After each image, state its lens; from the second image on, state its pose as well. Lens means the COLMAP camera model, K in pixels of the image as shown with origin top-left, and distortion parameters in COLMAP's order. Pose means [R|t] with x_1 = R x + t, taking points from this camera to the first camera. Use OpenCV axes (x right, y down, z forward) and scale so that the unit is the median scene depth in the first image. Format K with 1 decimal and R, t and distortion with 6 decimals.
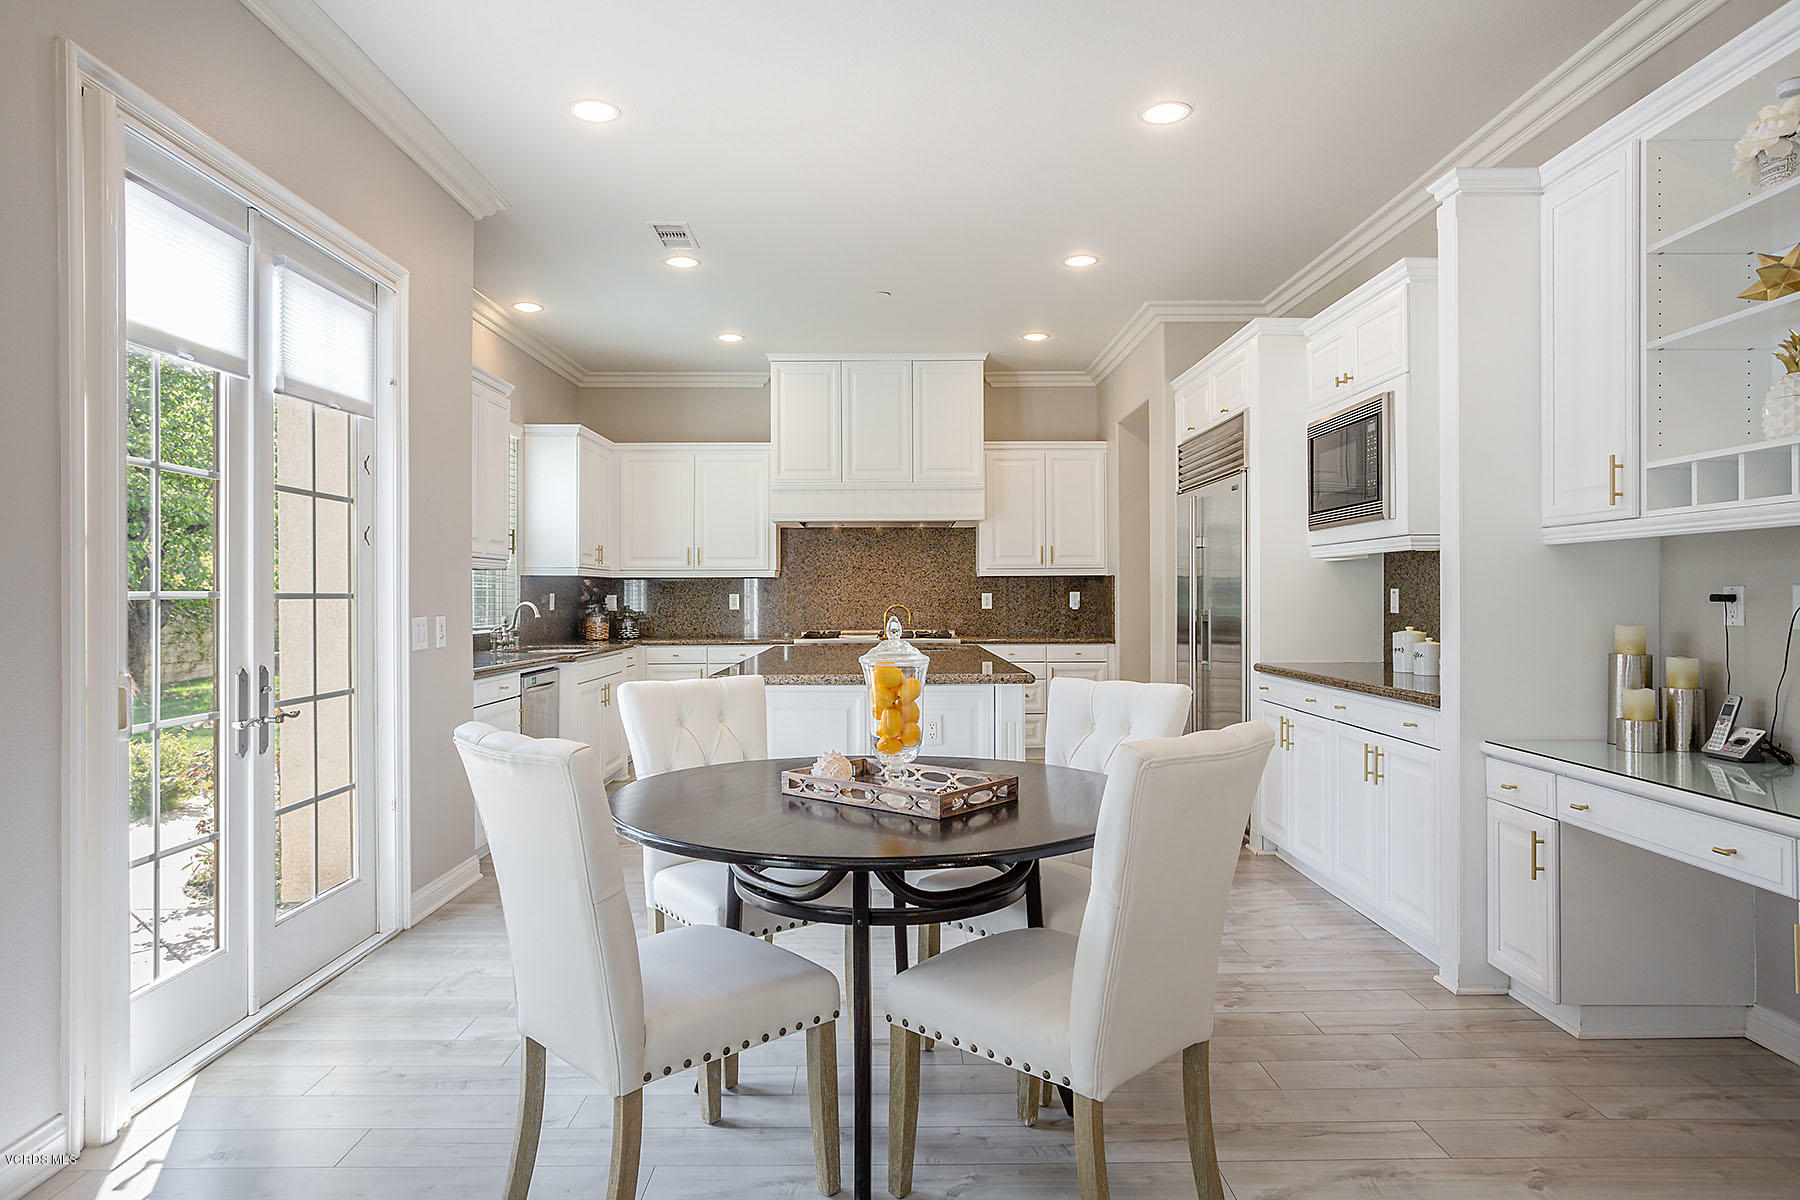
lens RADIAL K [[1096.3, 0, 896.2], [0, 1096.3, 579.9], [0, 0, 1]] dist [0.000220, 0.000789]
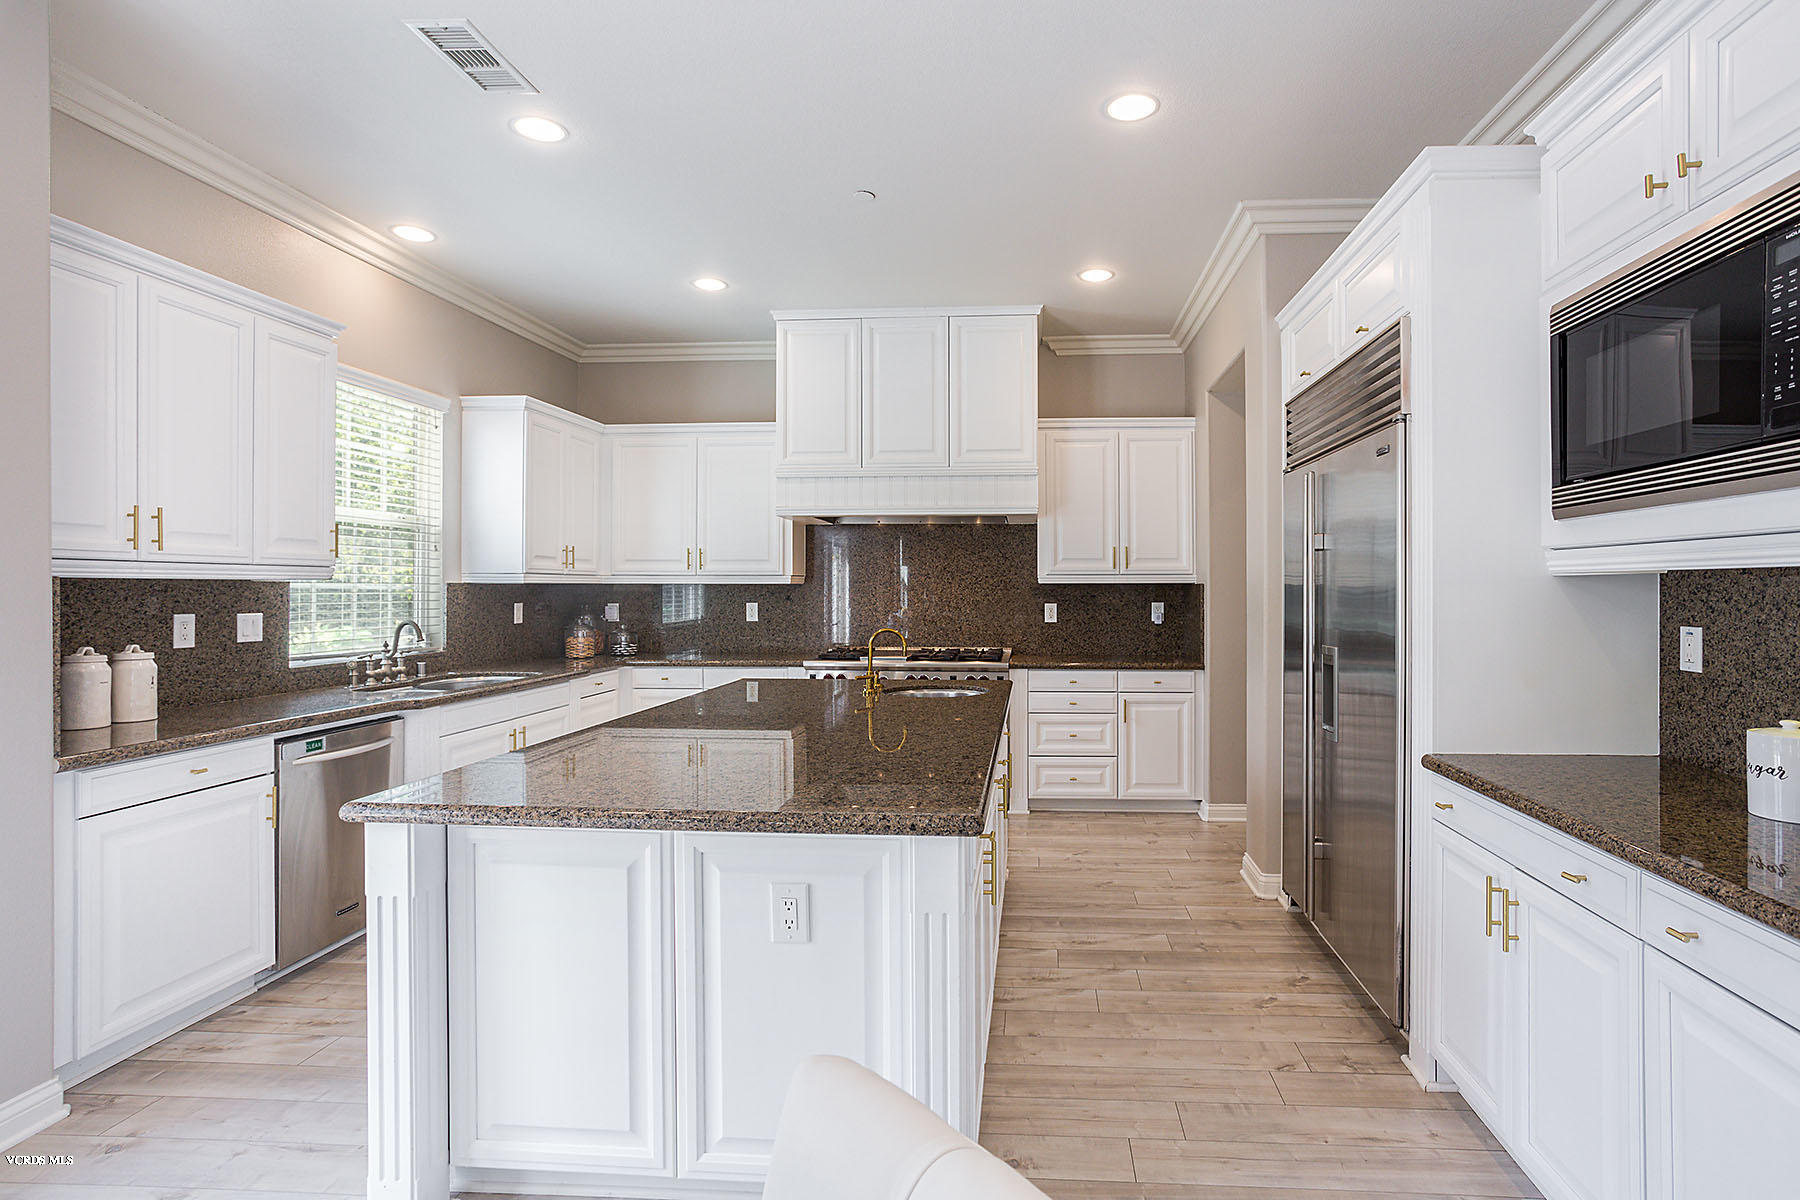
lens RADIAL K [[908.4, 0, 986.1], [0, 908.4, 563.0], [0, 0, 1]] dist [0.001415, -0.017164]
pose [[0.997819, 0.002234, -0.065968, 0.087018], [-0.003007, 0.999928, -0.011625, -0.011371], [0.065937, 0.011798, 0.997754, 0.340968]]
